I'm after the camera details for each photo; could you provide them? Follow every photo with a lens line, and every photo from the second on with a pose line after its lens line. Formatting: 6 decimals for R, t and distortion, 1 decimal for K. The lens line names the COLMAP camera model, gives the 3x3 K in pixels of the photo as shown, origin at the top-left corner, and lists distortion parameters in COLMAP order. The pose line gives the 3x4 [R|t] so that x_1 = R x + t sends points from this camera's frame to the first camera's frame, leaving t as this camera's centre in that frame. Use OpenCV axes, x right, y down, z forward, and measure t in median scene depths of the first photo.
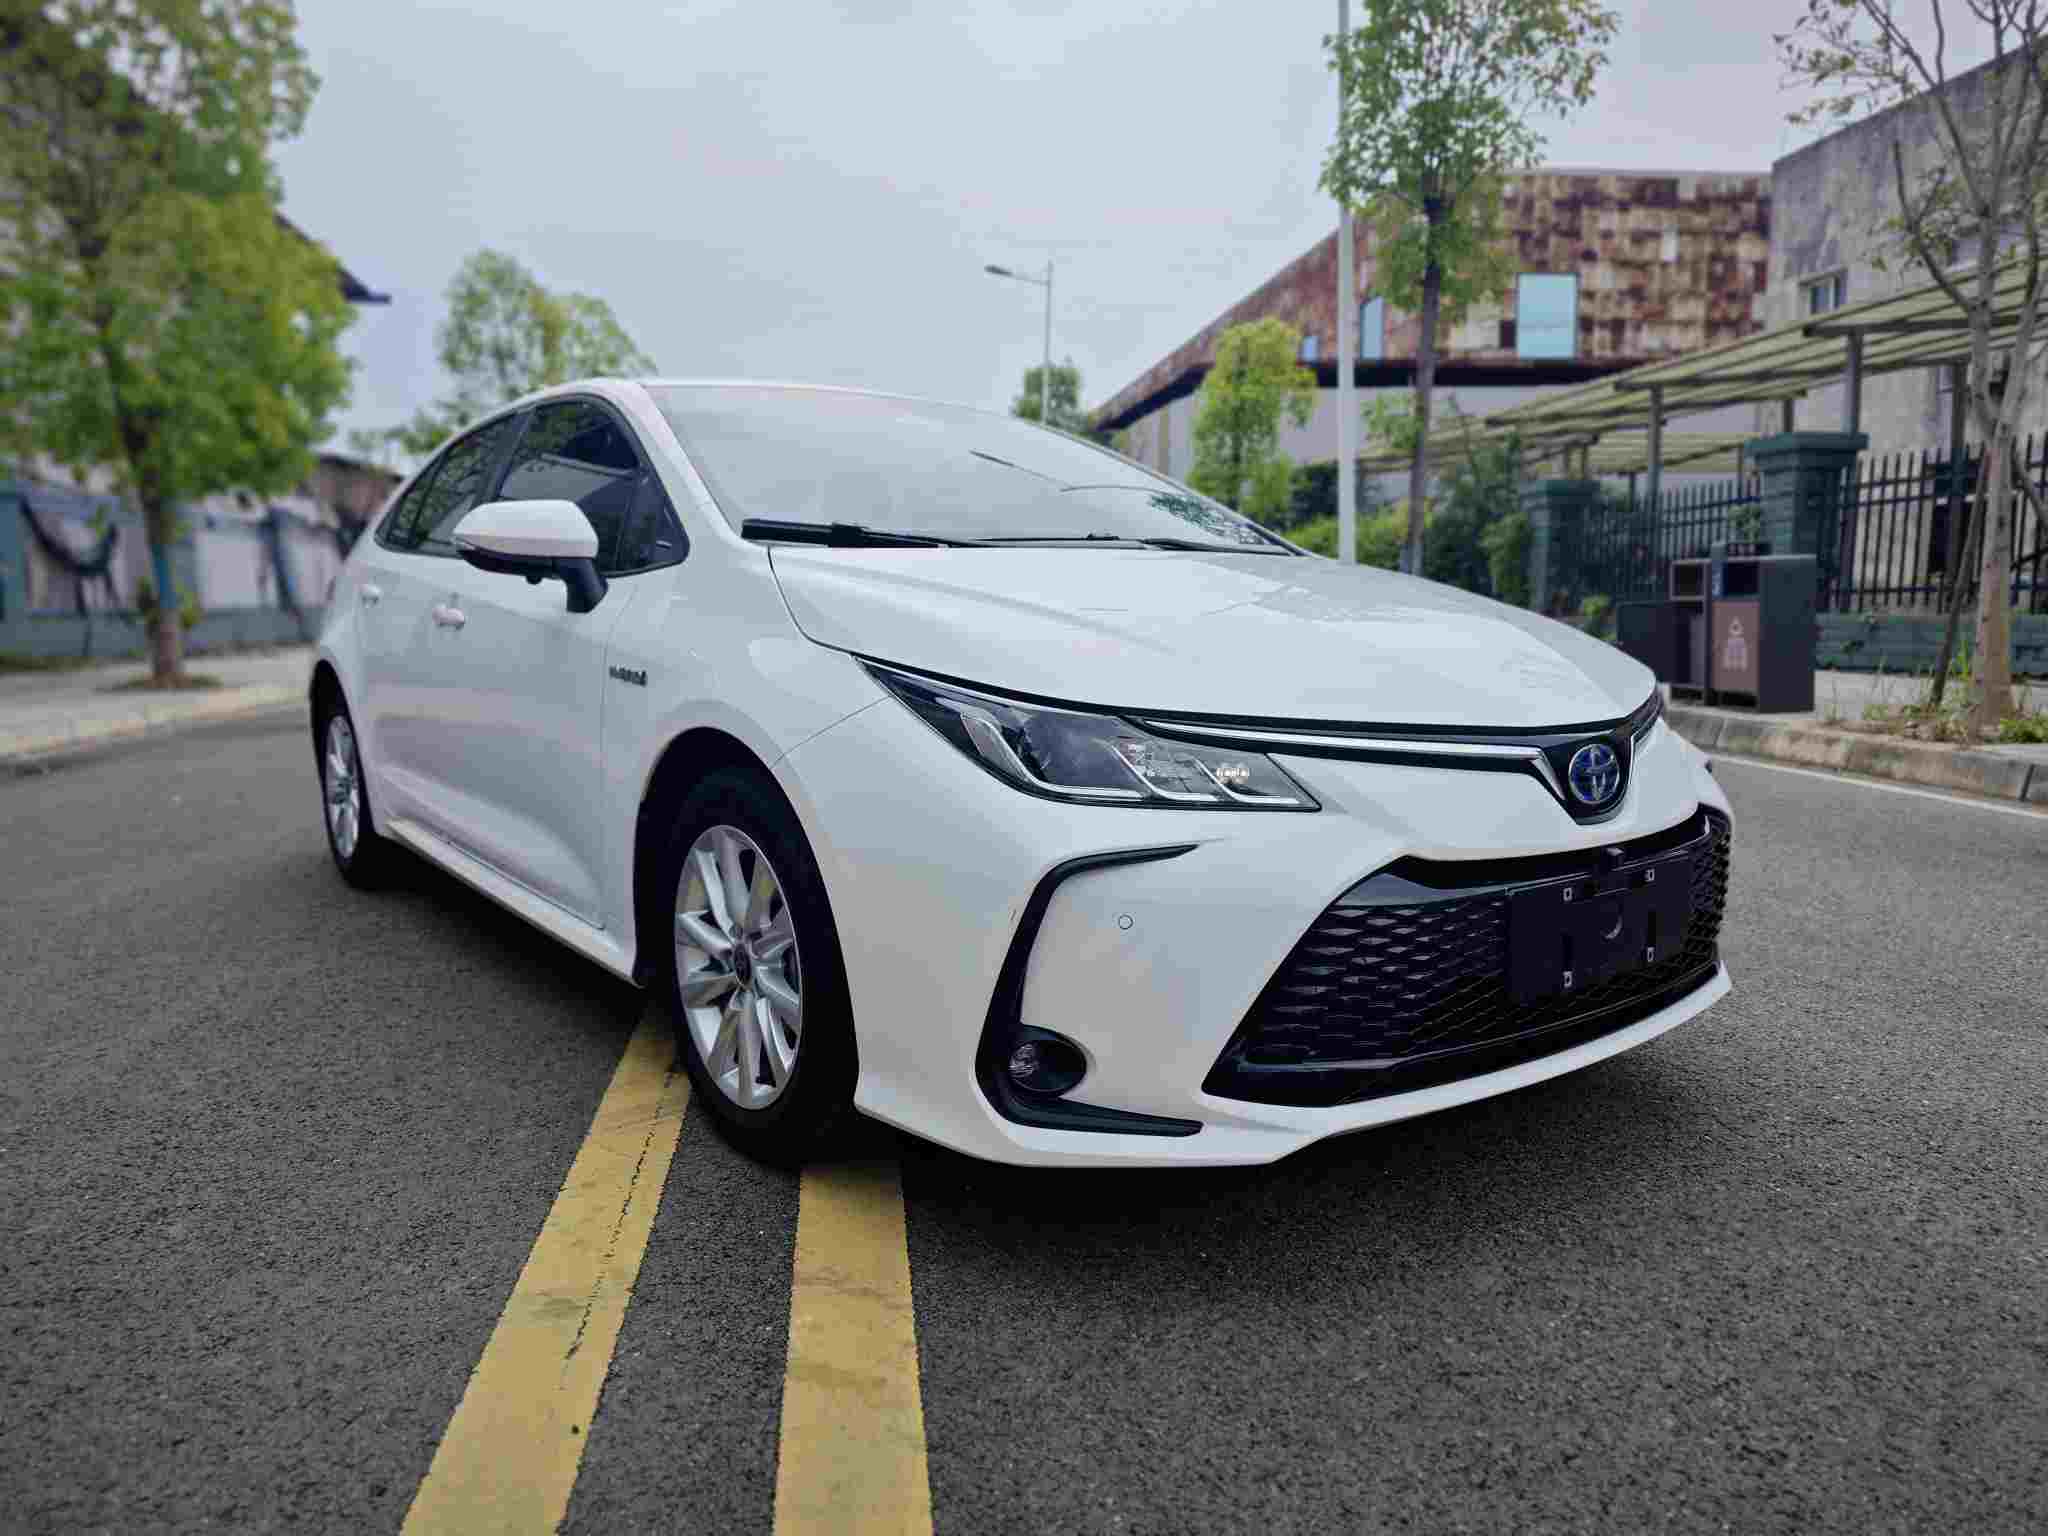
lens RADIAL K [[1374.8, 0, 1007.2], [0, 1374.8, 775.0], [0, 0, 1]] dist [0.033843, -0.027891]
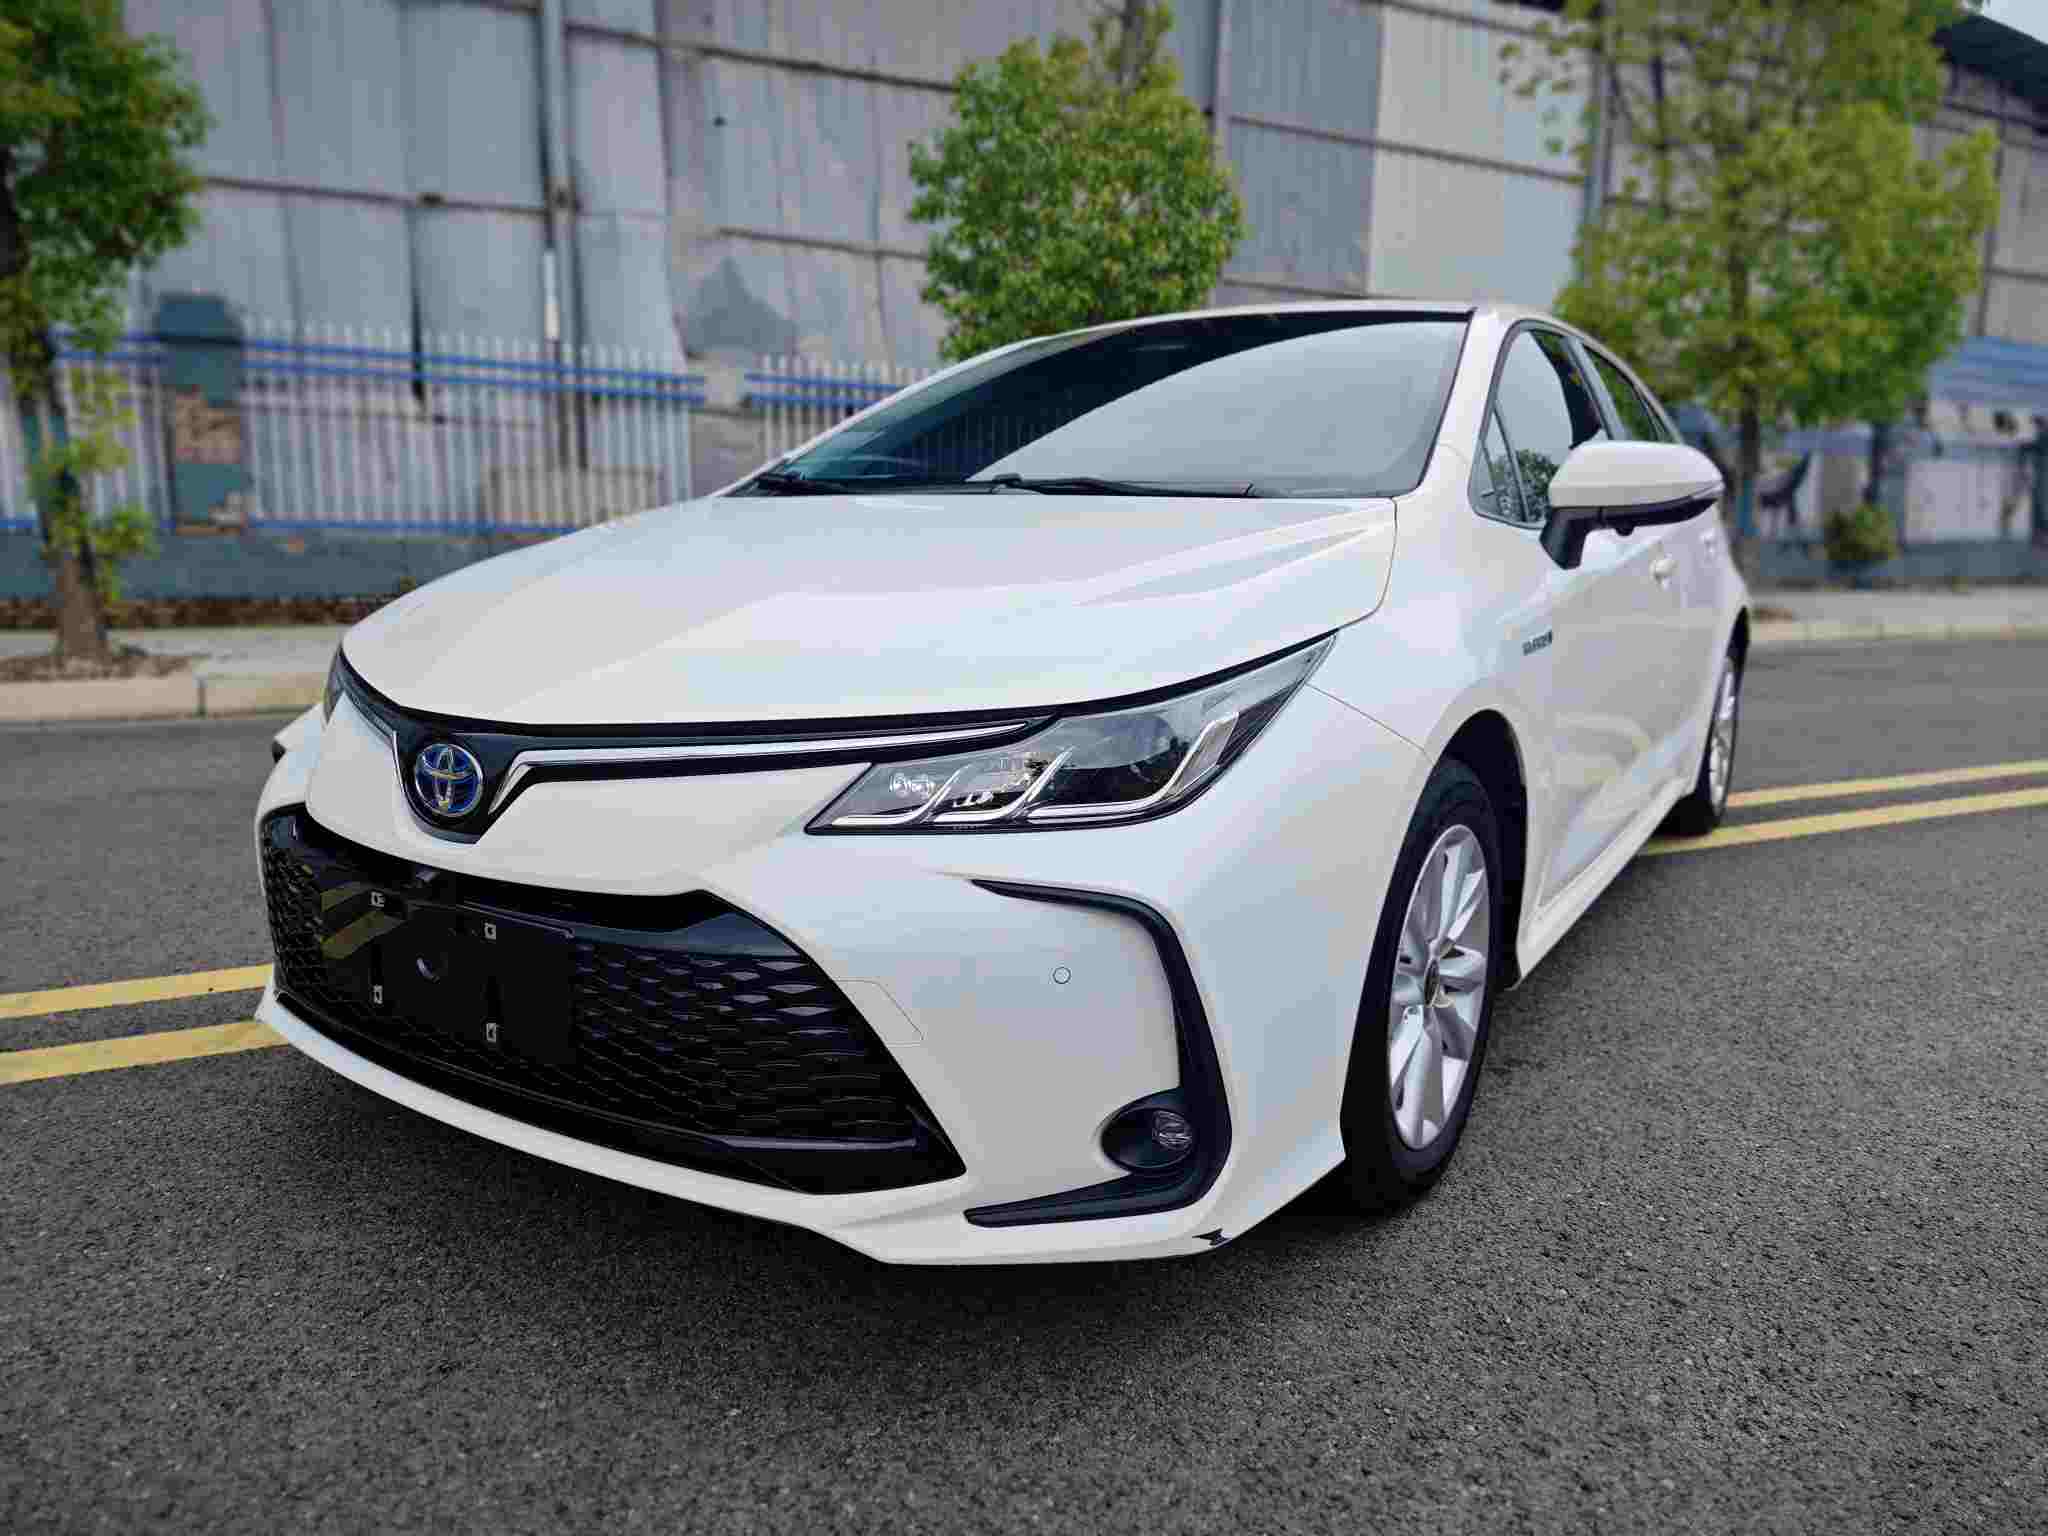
lens RADIAL K [[1374.8, 0, 1015.8], [0, 1374.8, 770.5], [0, 0, 1]] dist [0.033843, -0.027891]
pose [[0.321299, 0.178807, -0.929944, 0.100685], [-0.134176, 0.980701, 0.142208, -0.013059], [0.937424, 0.079085, 0.339089, 0.080793]]
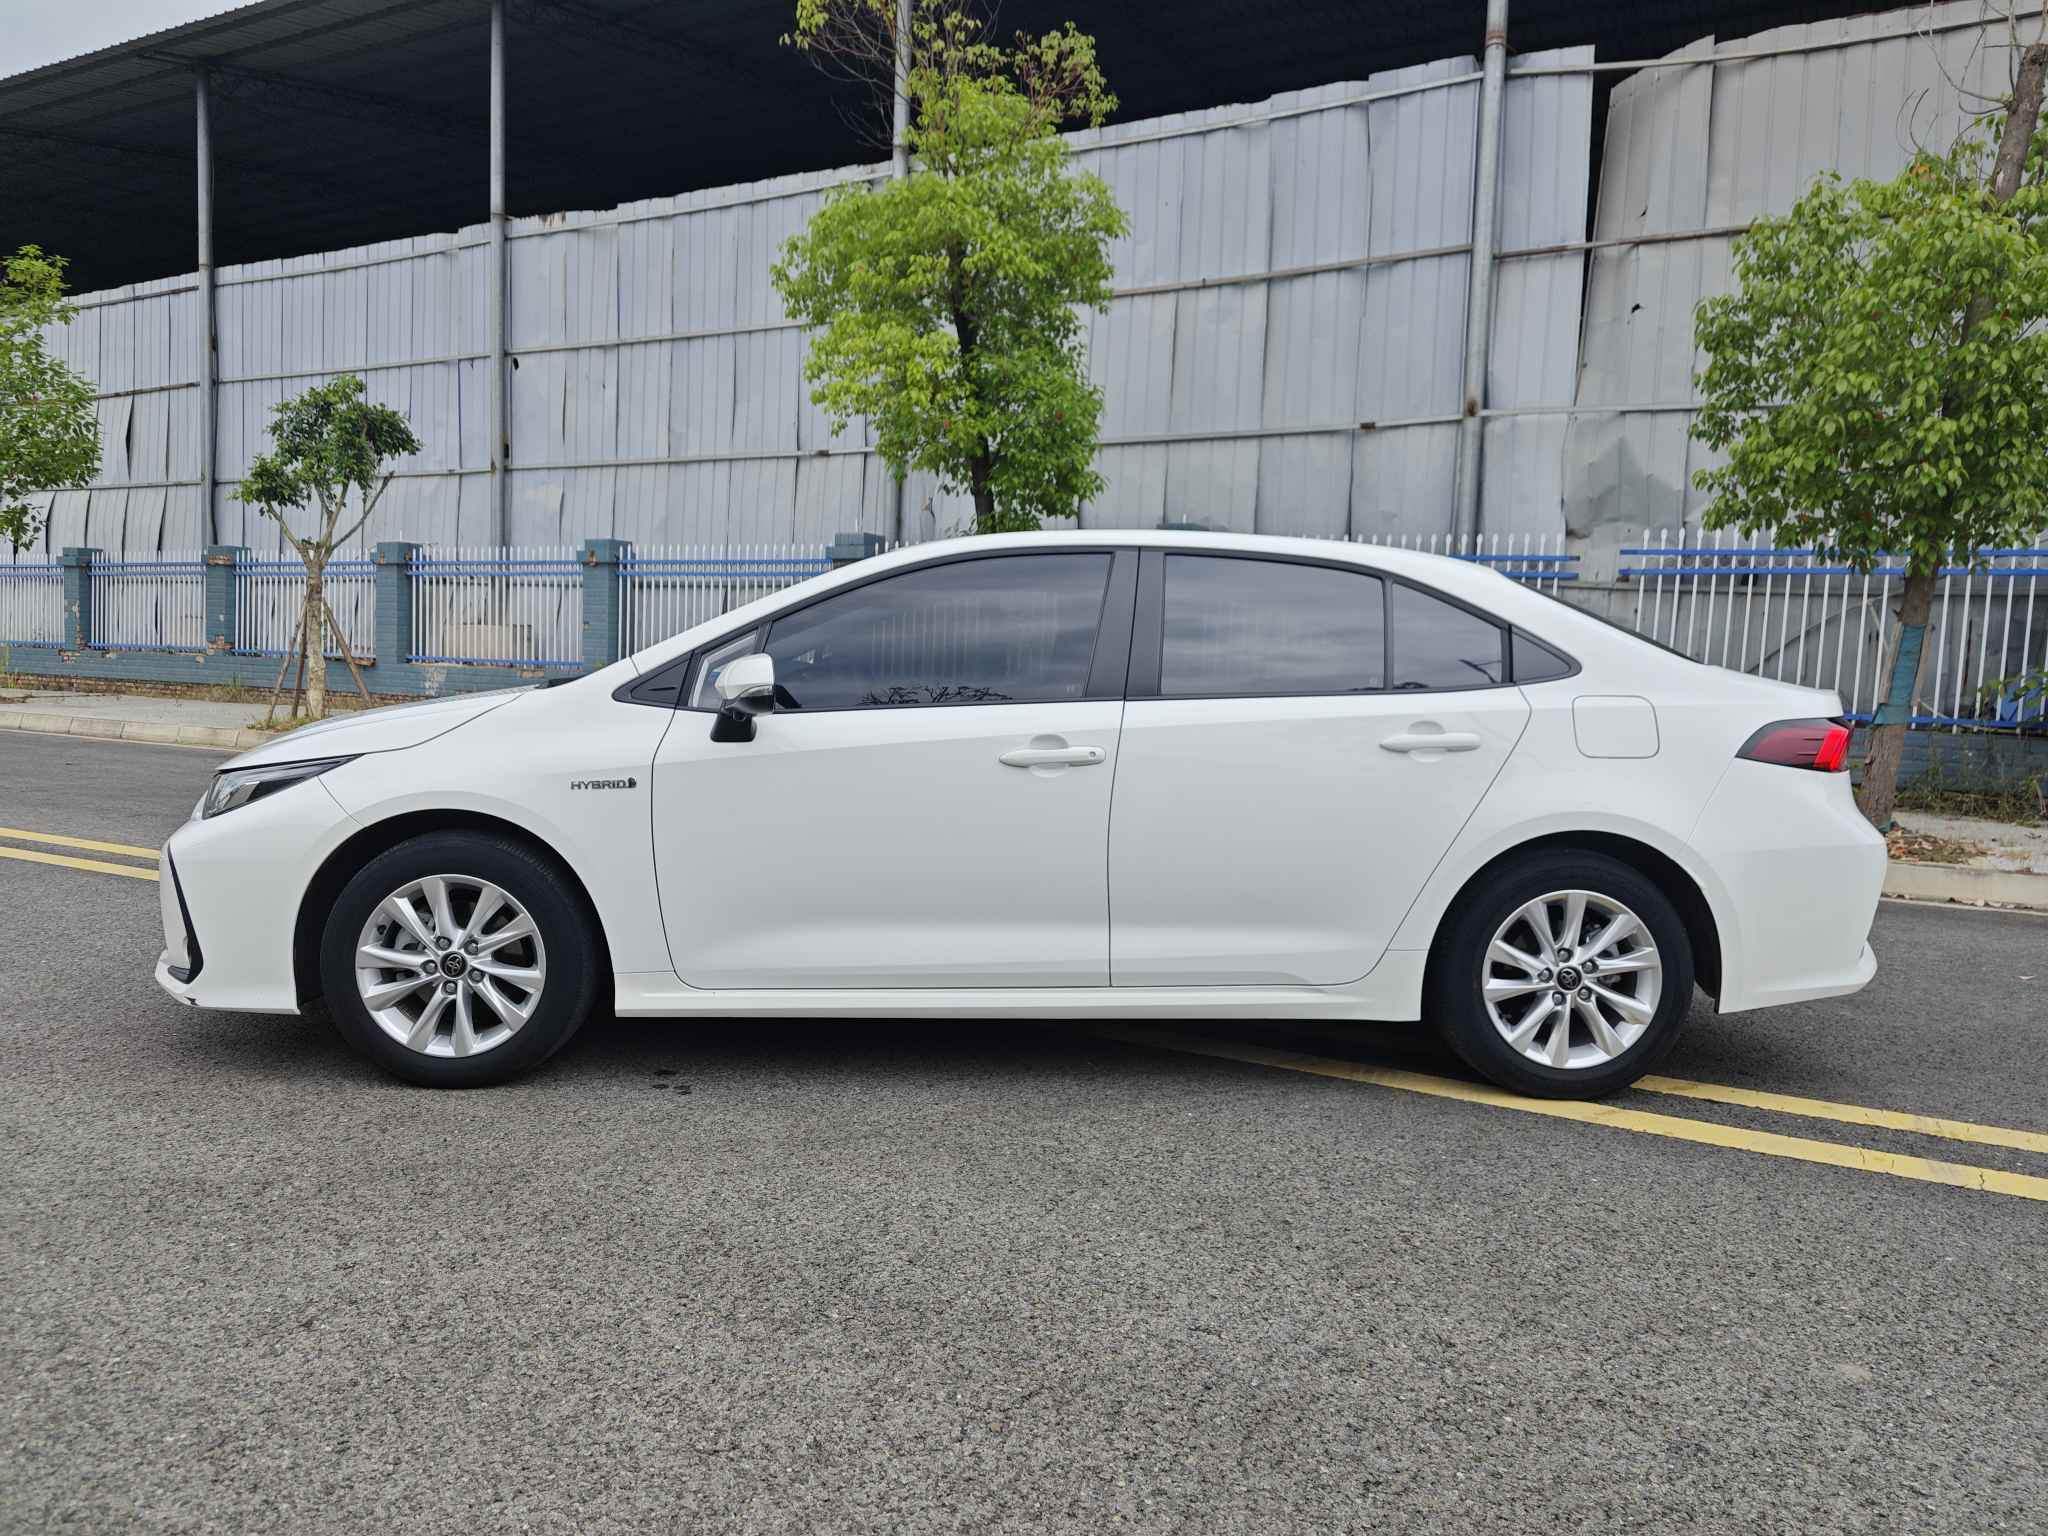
lens RADIAL K [[1374.8, 0, 1003.2], [0, 1374.8, 779.5], [0, 0, 1]] dist [0.033843, -0.027891]
pose [[-0.581822, 0.062757, -0.810892, 0.116909], [-0.127414, 0.977675, 0.167085, -0.043376], [0.803274, 0.200532, -0.560837, 0.262359]]
